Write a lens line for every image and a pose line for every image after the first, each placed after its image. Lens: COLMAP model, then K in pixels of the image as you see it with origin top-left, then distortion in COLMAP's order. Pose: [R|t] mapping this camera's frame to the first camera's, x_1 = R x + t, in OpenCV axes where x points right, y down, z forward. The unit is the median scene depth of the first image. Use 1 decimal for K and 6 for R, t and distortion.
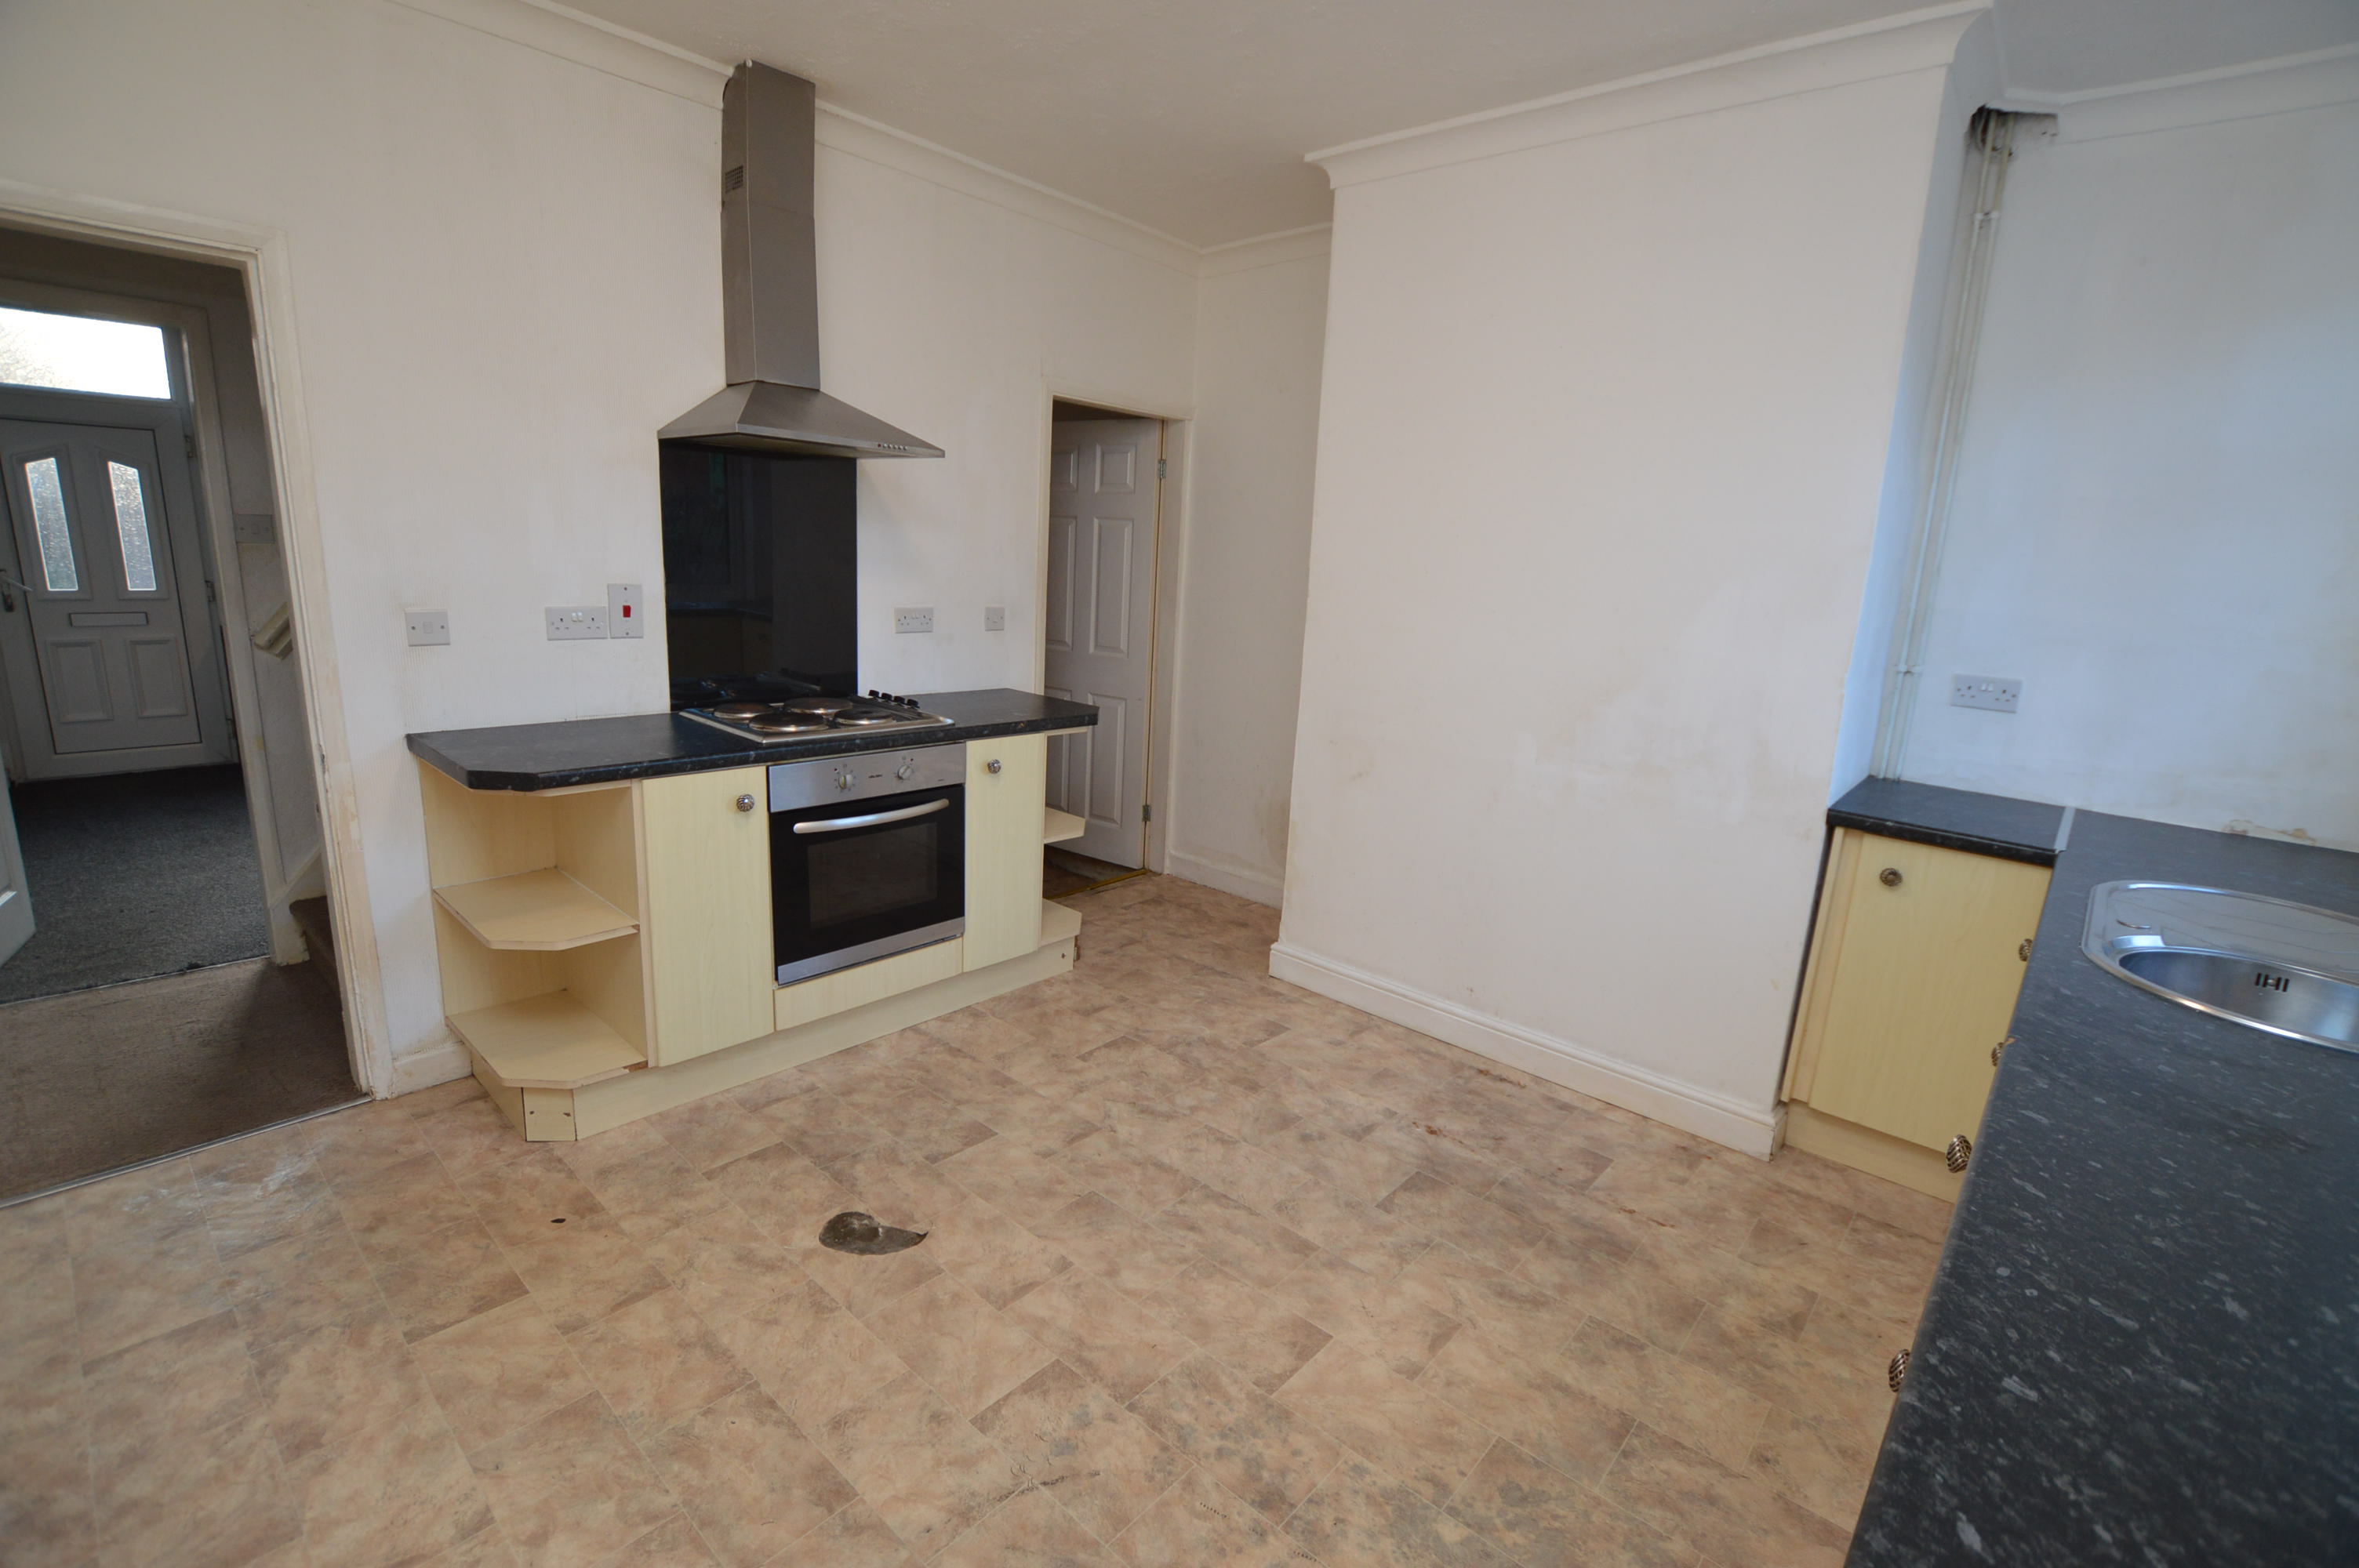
lens RADIAL K [[1041.3, 0, 1197.3], [0, 1041.3, 785.3], [0, 0, 1]] dist [-0.023125, 0.001636]
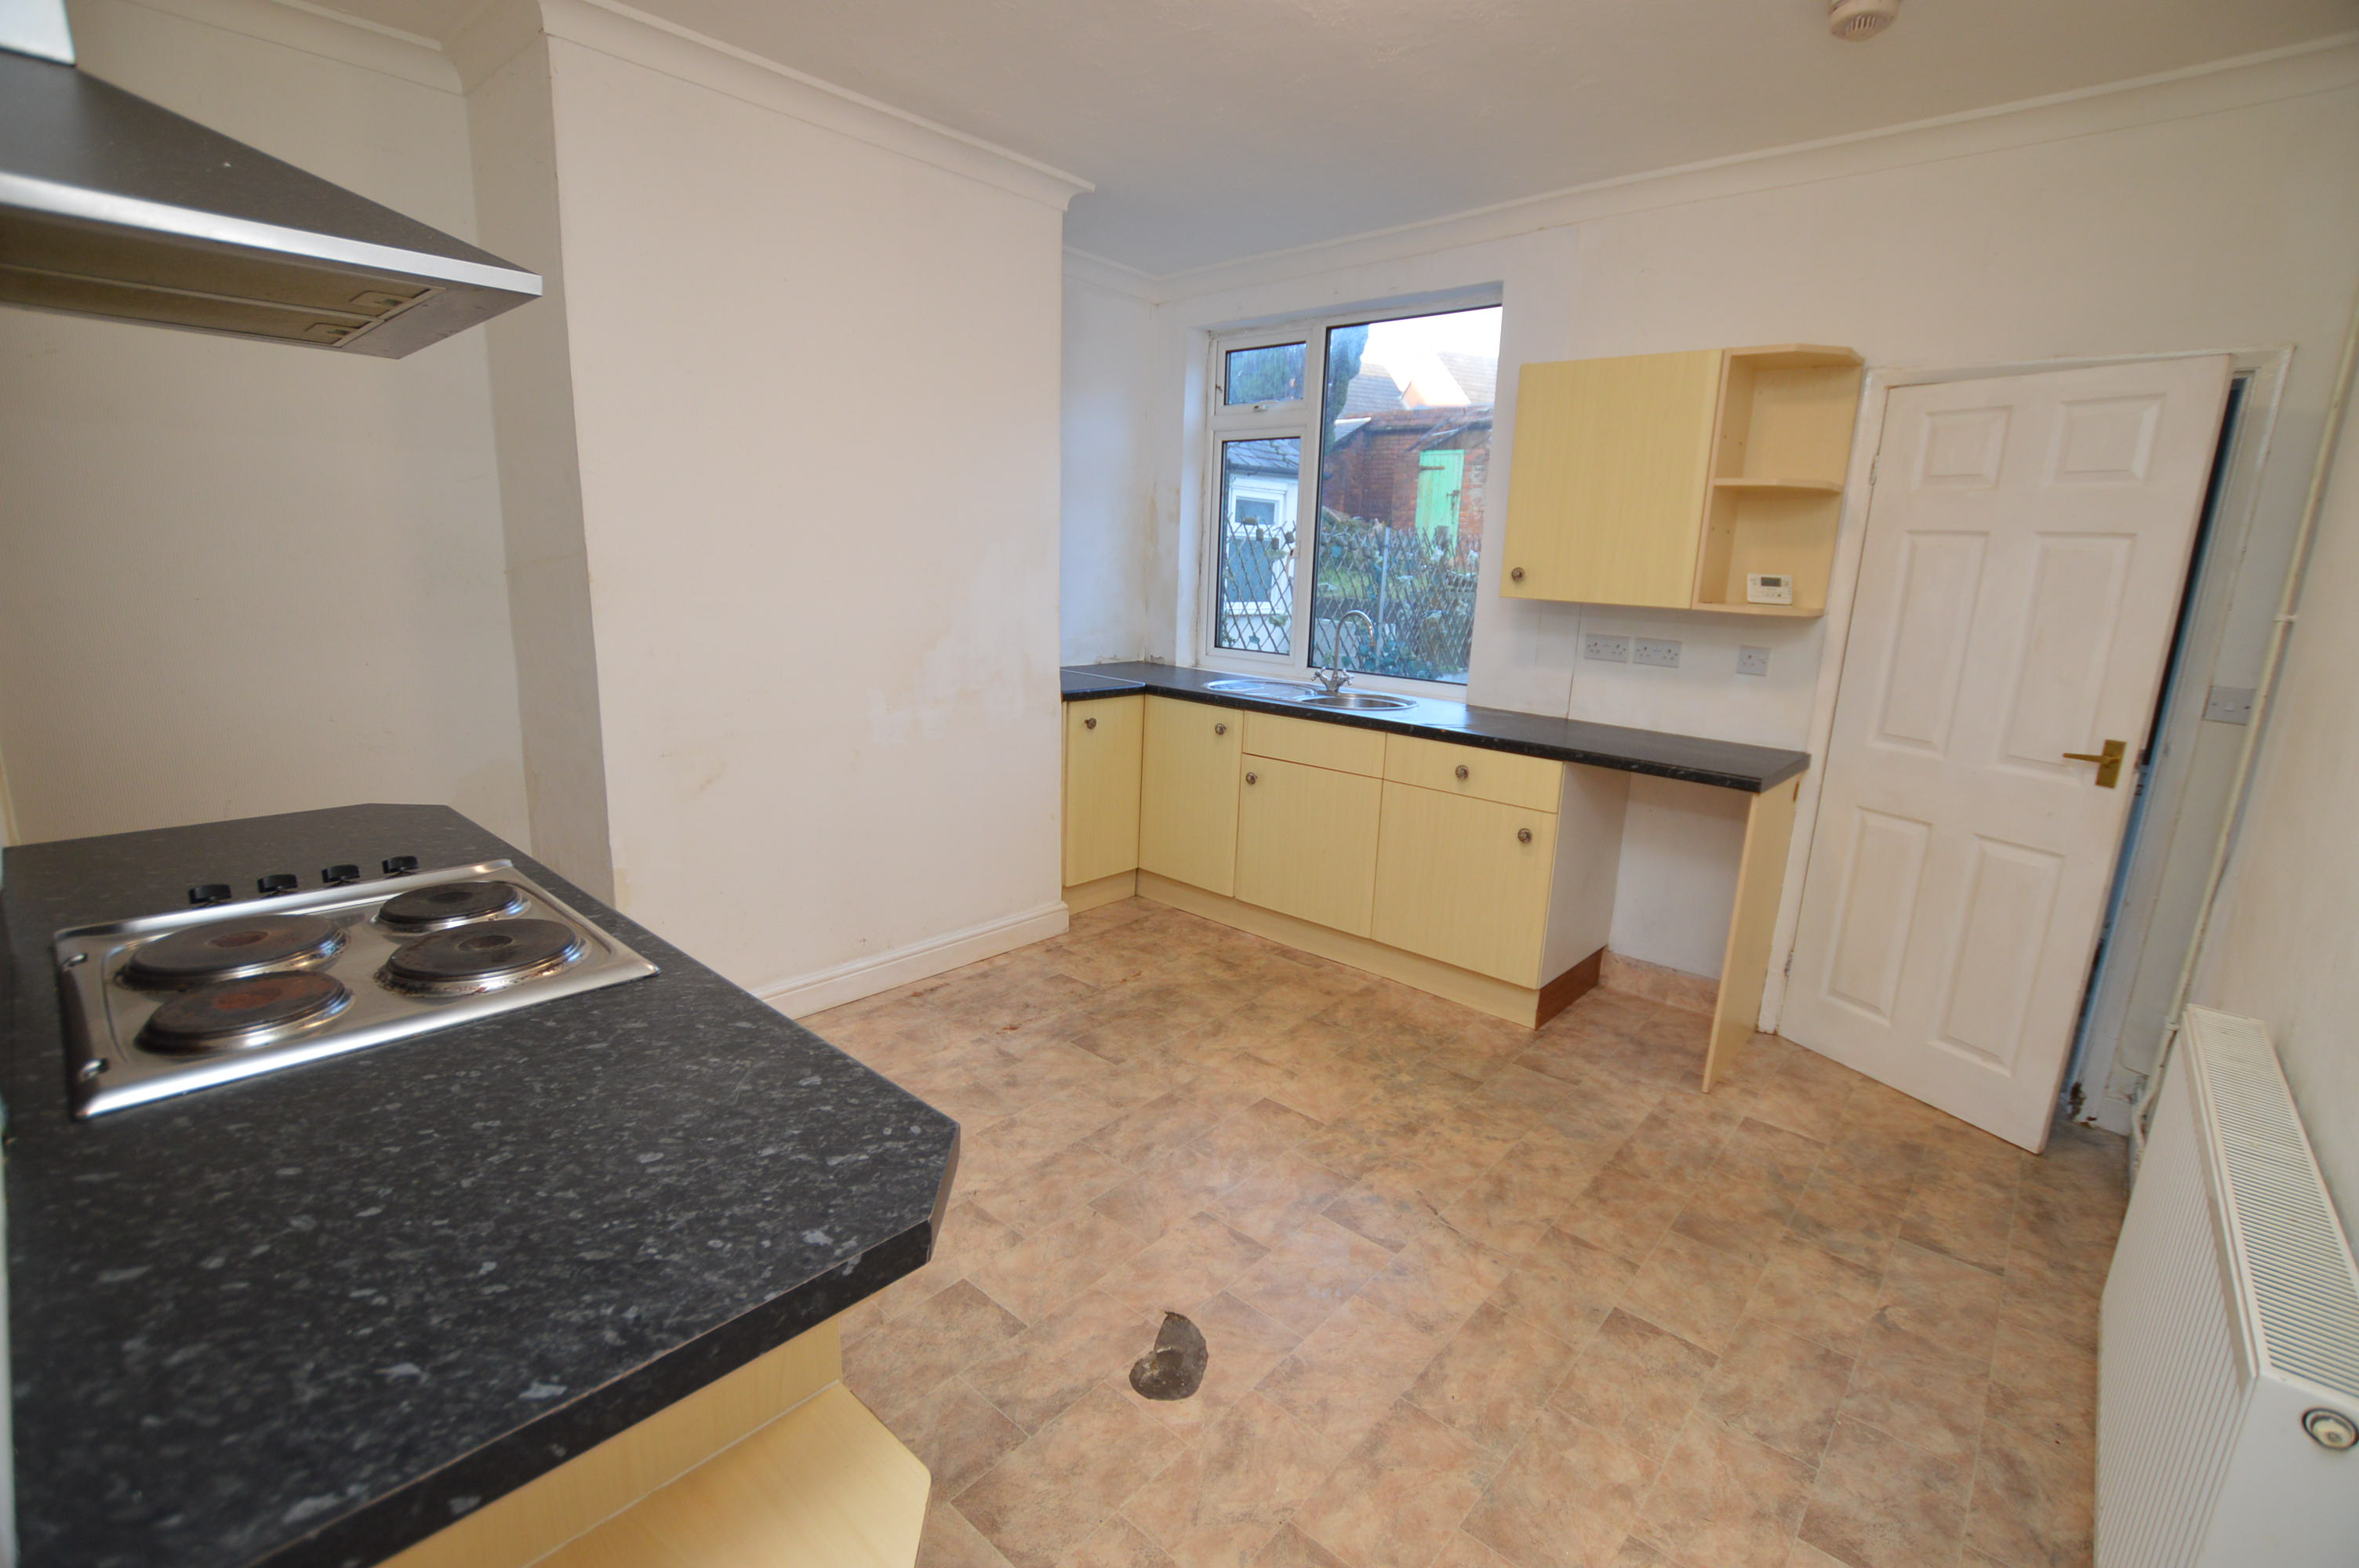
lens RADIAL K [[1041.3, 0, 1180.5], [0, 1041.3, 788.0], [0, 0, 1]] dist [-0.023125, 0.001636]
pose [[0.009663, -0.267474, 0.963517, -1.024703], [0.182237, 0.947896, 0.261310, -0.241340], [-0.983207, 0.173064, 0.057903, 0.861940]]
